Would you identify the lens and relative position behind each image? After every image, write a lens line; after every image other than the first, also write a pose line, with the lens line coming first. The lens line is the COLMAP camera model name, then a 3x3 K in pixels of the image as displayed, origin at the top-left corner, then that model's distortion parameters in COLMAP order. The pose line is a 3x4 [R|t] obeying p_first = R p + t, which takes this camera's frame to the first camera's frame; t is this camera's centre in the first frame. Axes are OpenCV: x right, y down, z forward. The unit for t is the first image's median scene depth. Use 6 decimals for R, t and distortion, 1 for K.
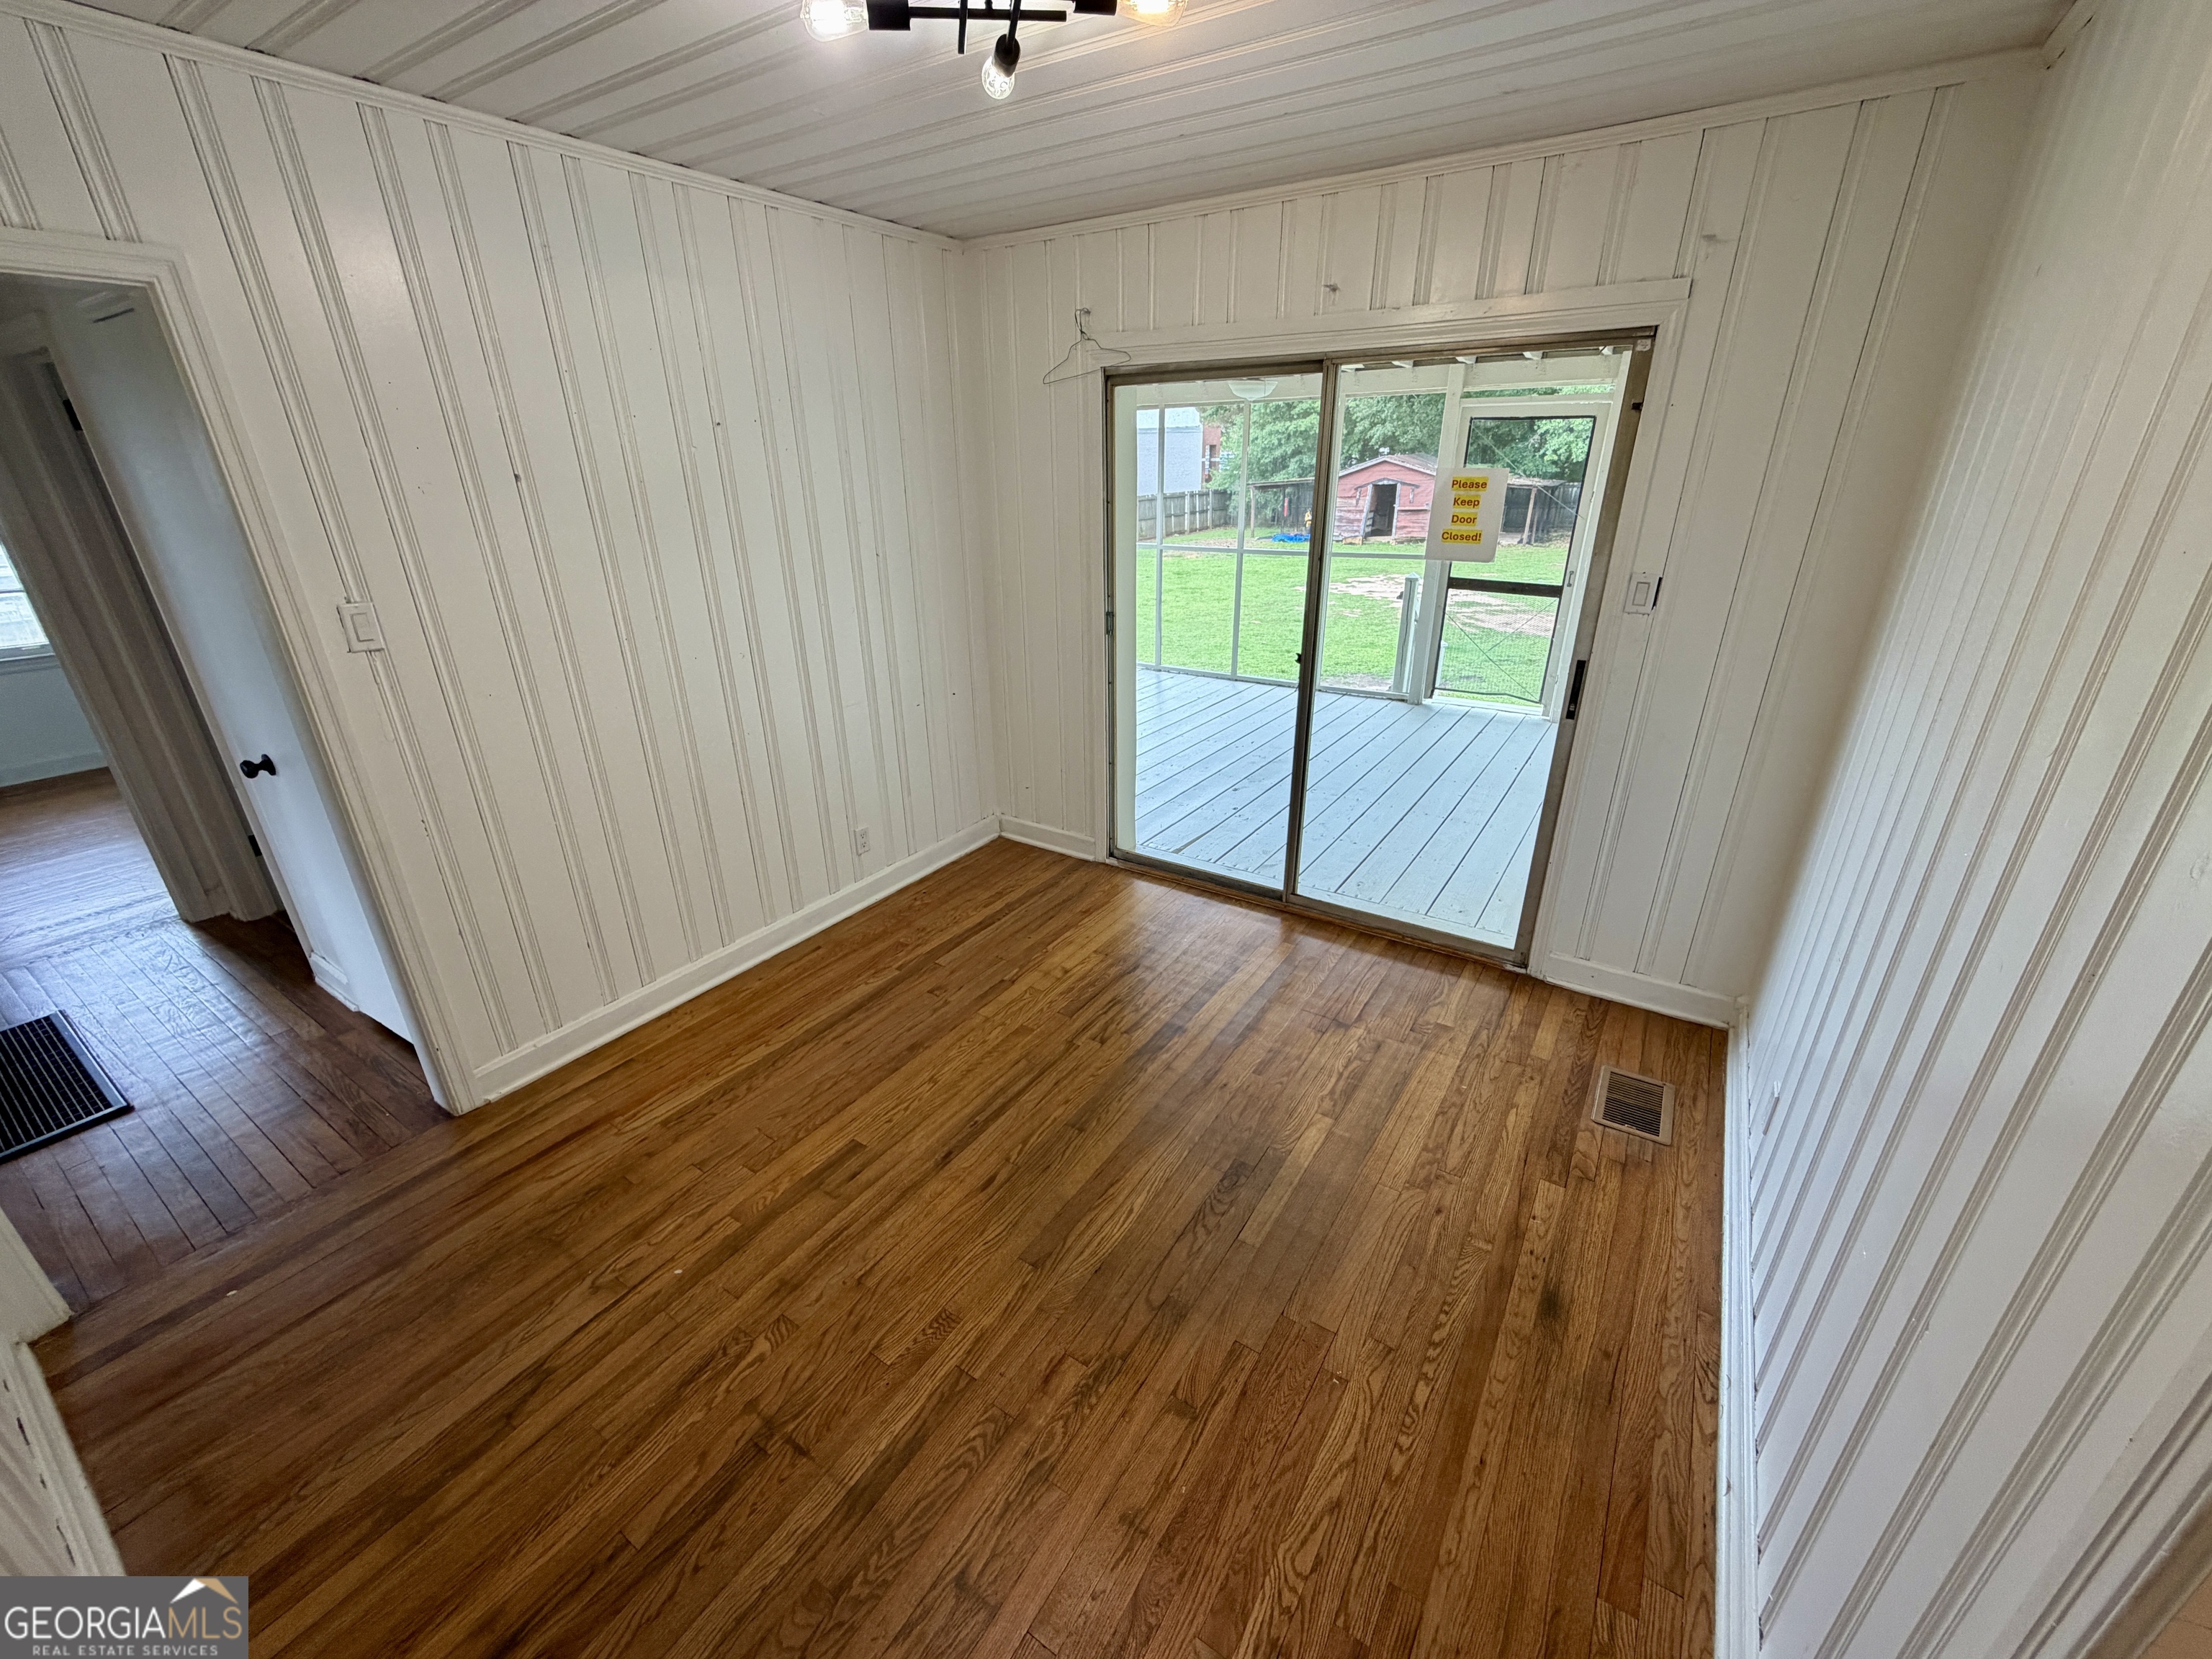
lens RADIAL K [[884.1, 0, 1101.1], [0, 884.1, 834.3], [0, 0, 1]] dist [-0.000110, -0.000214]
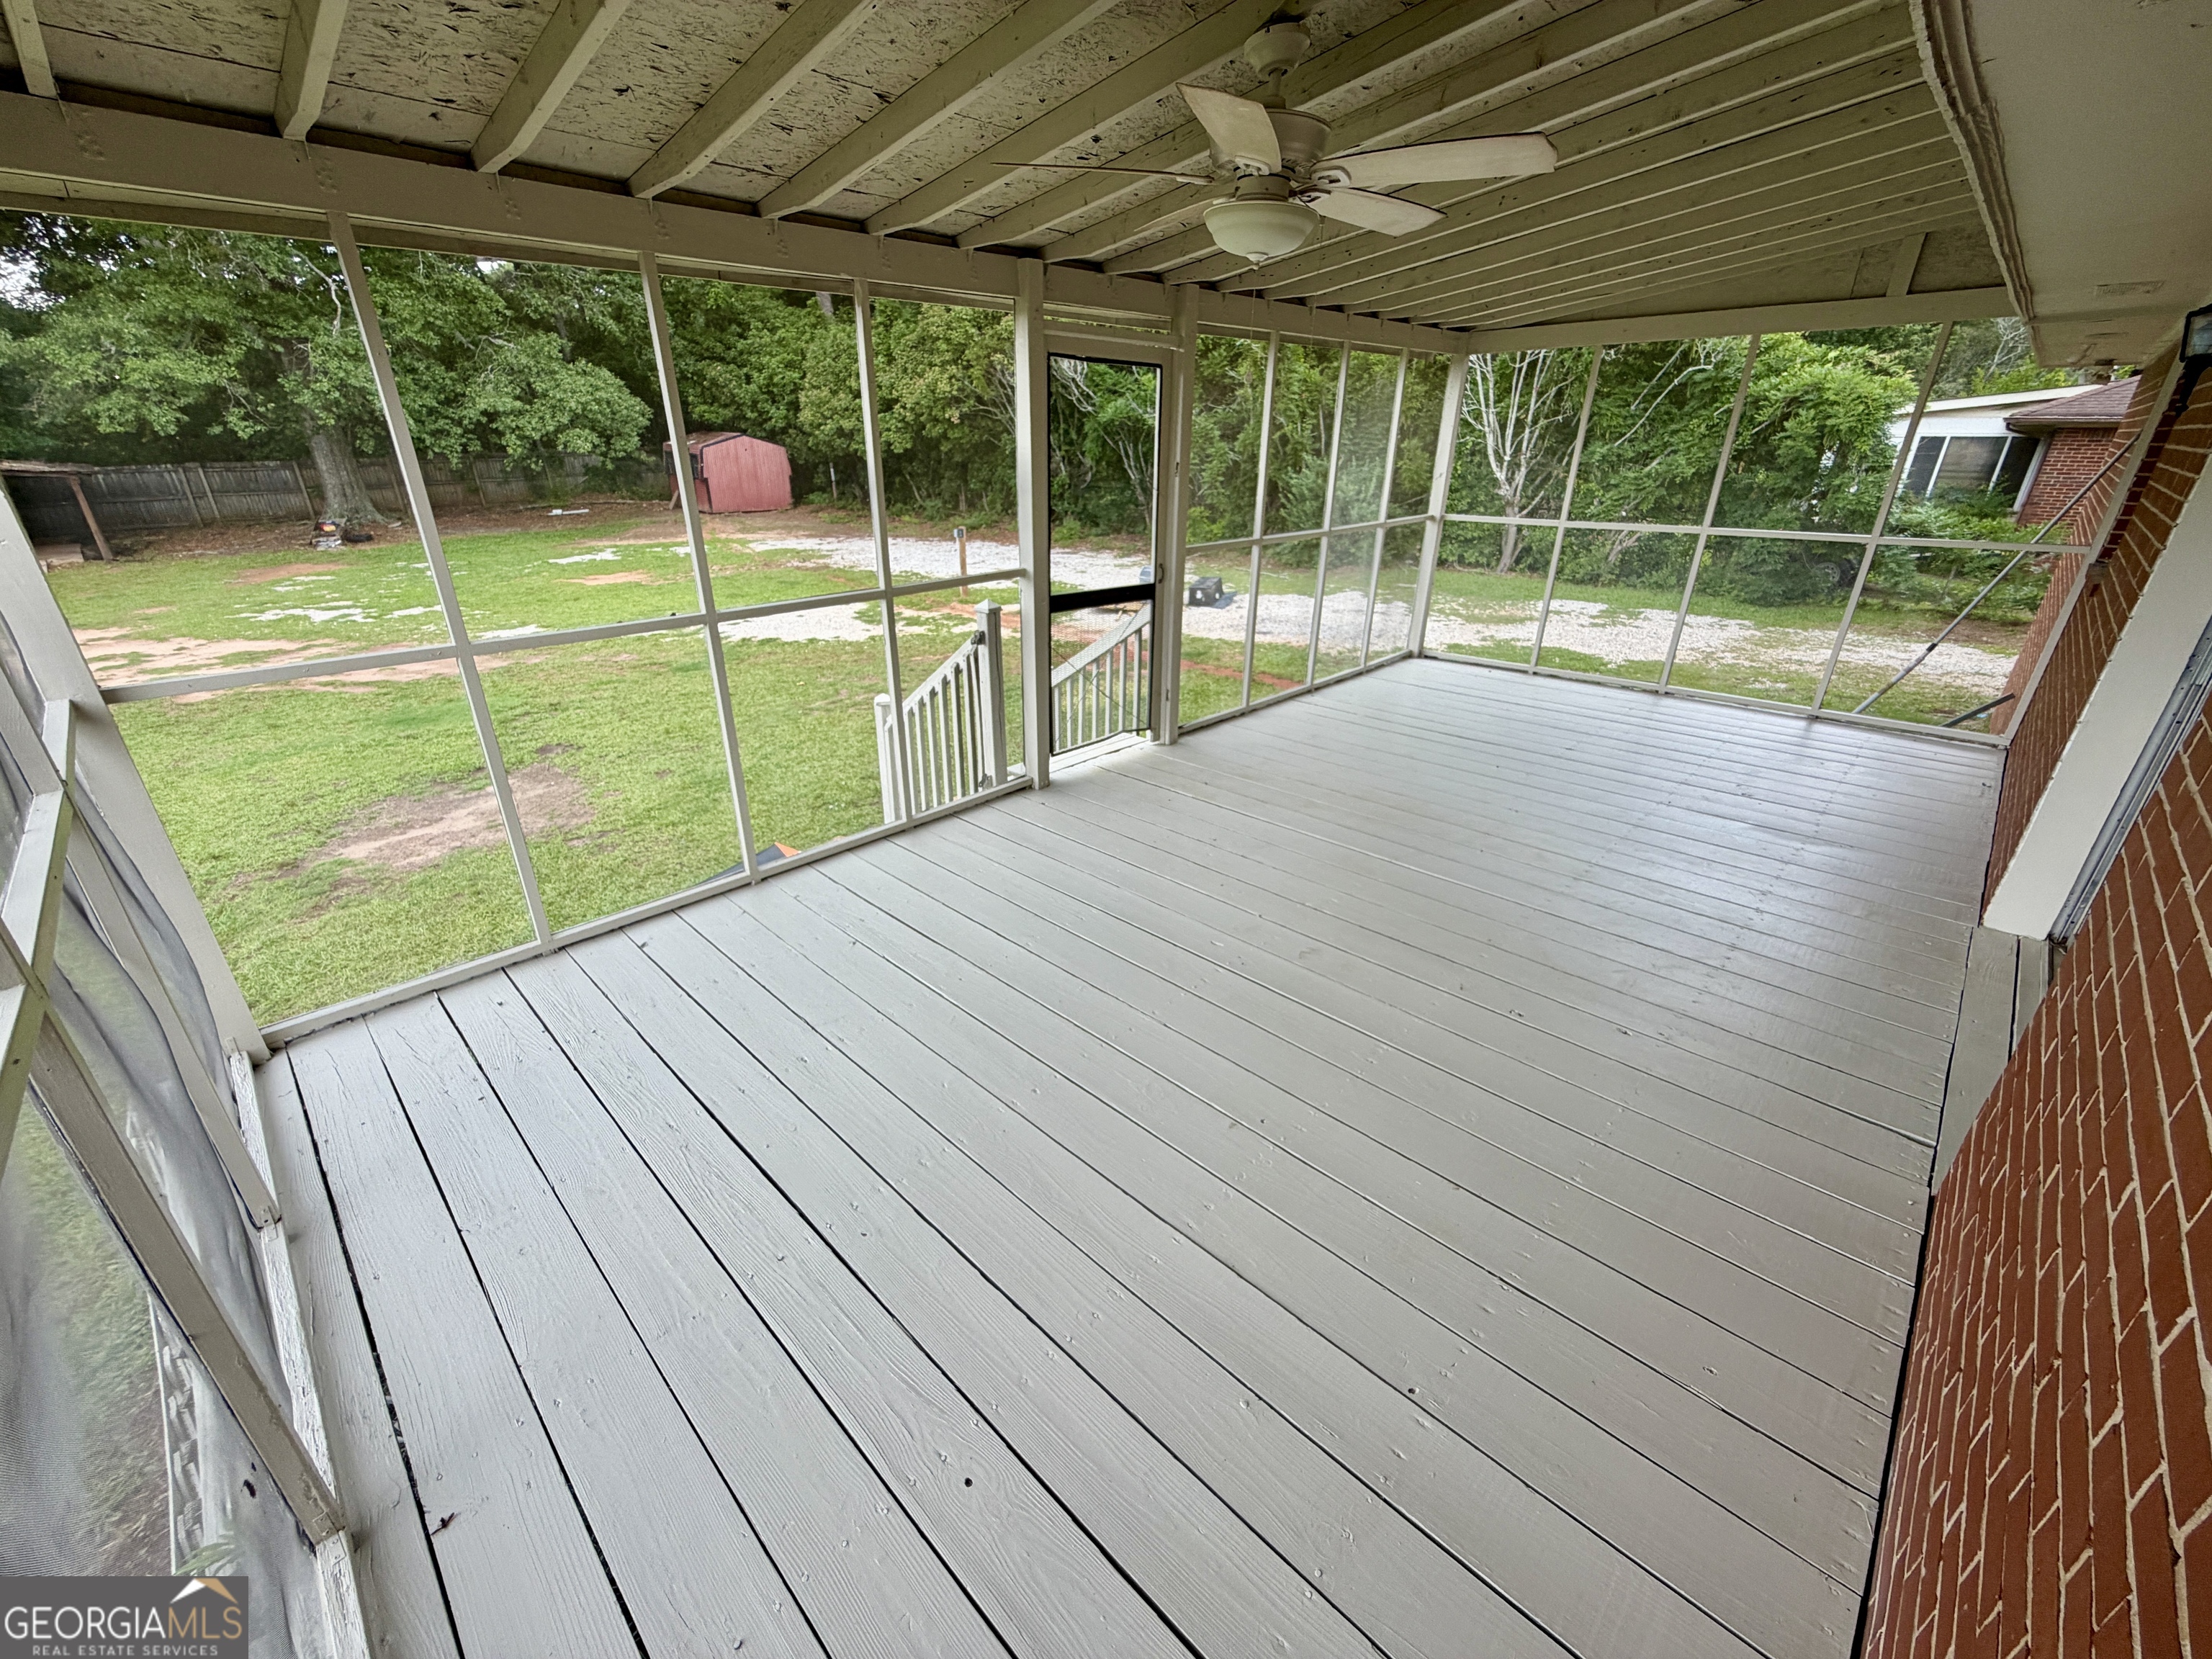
lens RADIAL K [[888.0, 0, 1107.7], [0, 888.0, 822.5], [0, 0, 1]] dist [0.003533, 0.000237]
pose [[0.181162, -0.384303, 0.905258, -0.647383], [0.378099, 0.876958, 0.296624, -0.774048], [-0.907866, 0.288540, 0.304176, 1.935793]]
